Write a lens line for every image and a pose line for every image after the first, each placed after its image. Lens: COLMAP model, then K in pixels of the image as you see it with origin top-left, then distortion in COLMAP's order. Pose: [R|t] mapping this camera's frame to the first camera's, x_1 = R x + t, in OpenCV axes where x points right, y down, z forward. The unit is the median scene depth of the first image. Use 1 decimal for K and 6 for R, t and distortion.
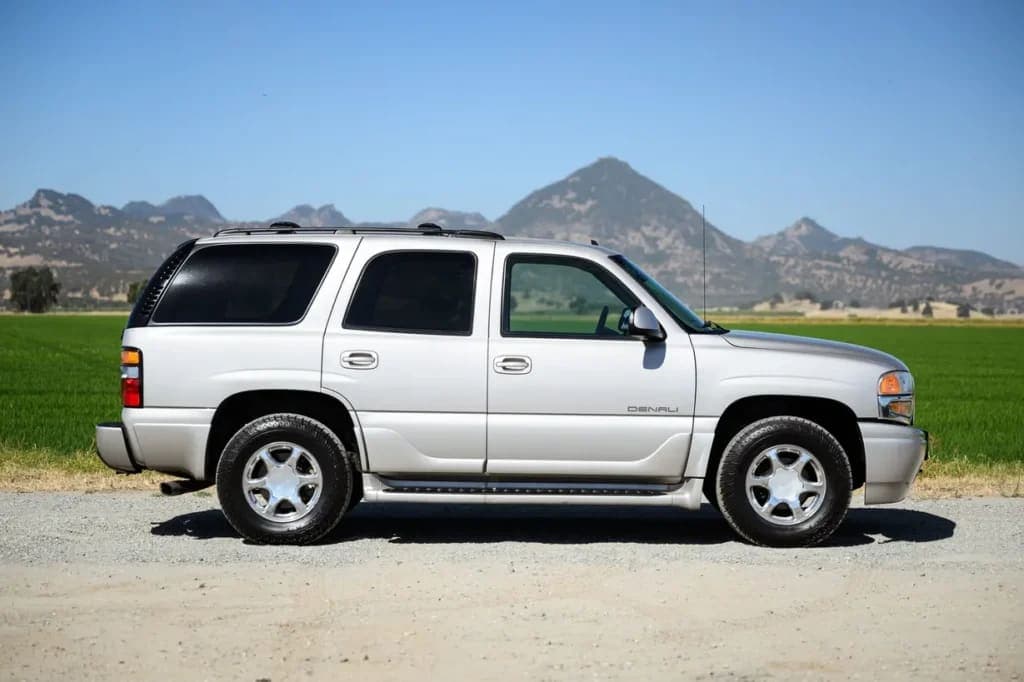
lens RADIAL K [[2365.2, 0, 526.0], [0, 2365.2, 341.0], [0, 0, 1]] dist [0.053213, 0.047191]
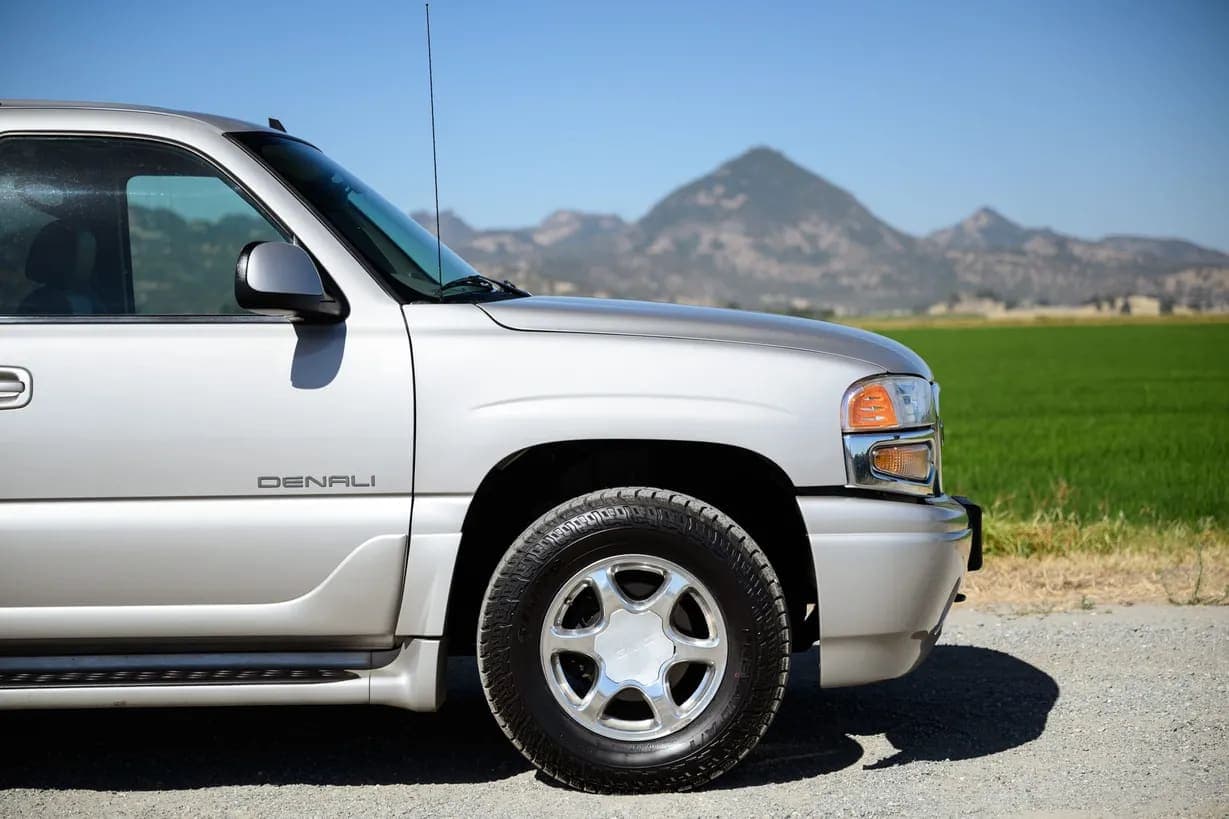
lens RADIAL K [[2529.0, 0, 614.5], [0, 2529.0, 409.5], [0, 0, 1]] dist [-0.016321, 0.032215]
pose [[0.998895, -0.030409, -0.035842, 0.112095], [0.031121, 0.999326, 0.019491, 0.007734], [0.035225, -0.020585, 0.999167, 0.490618]]
